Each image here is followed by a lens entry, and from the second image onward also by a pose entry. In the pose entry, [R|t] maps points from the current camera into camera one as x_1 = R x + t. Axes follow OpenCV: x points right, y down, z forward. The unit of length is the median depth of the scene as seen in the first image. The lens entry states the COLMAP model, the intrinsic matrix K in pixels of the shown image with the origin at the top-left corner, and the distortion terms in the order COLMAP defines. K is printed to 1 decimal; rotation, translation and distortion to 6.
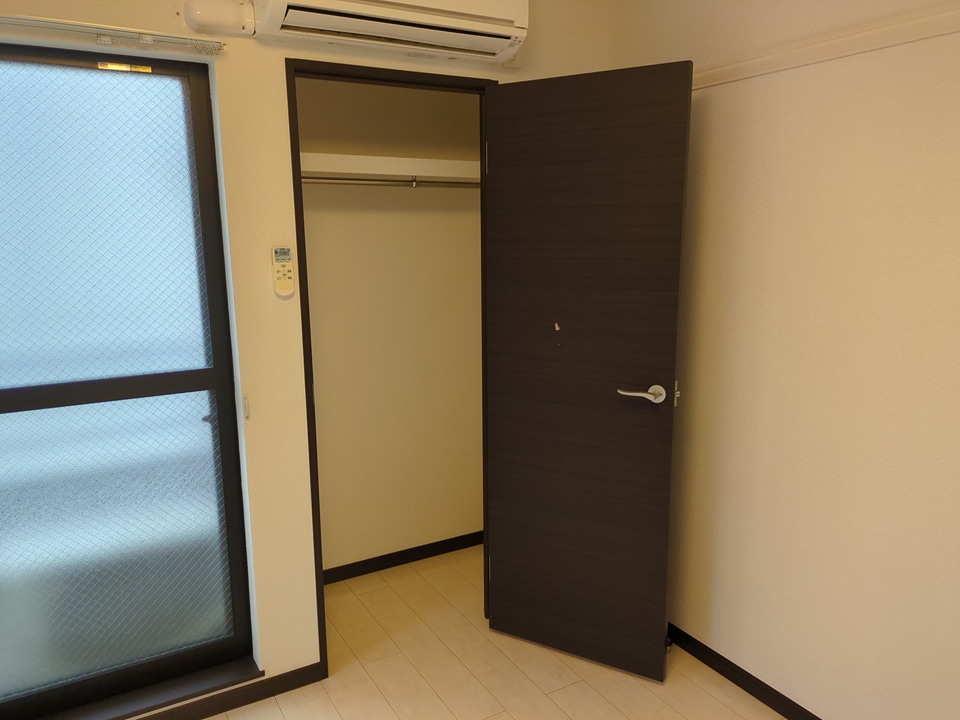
lens RADIAL K [[720.8, 0, 482.4], [0, 720.8, 366.4], [0, 0, 1]] dist [0.018426, -0.006566]
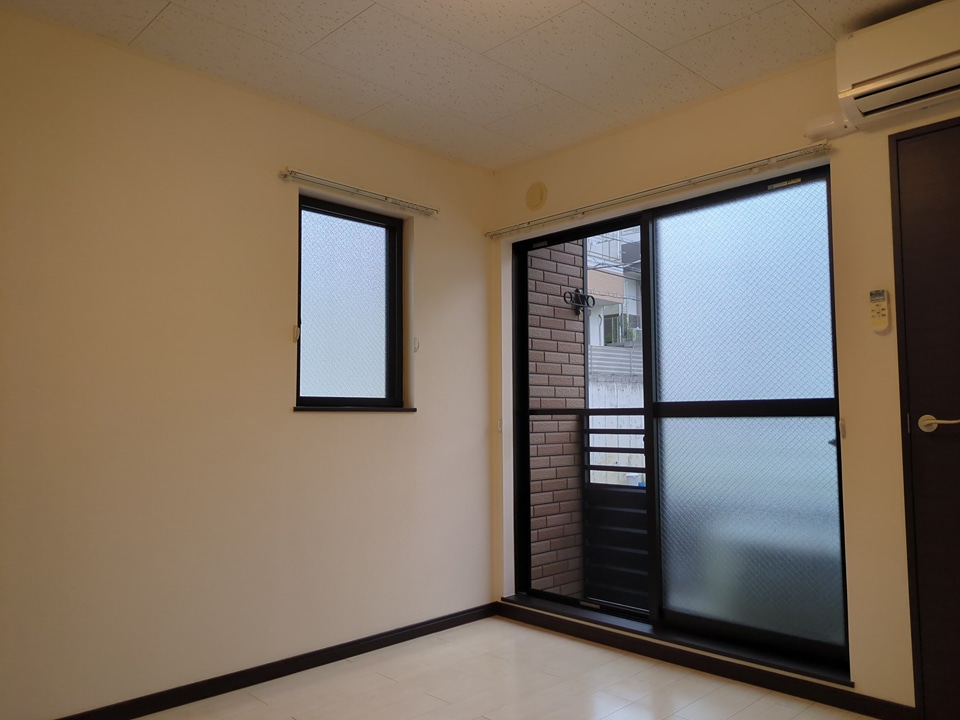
lens RADIAL K [[720.8, 0, 478.7], [0, 720.8, 357.3], [0, 0, 1]] dist [0.018426, -0.006566]
pose [[0.254761, -0.078224, -0.963835, 0.668110], [-0.176966, 0.976119, -0.125996, 0.199472], [0.950673, 0.202665, 0.234834, 0.142225]]
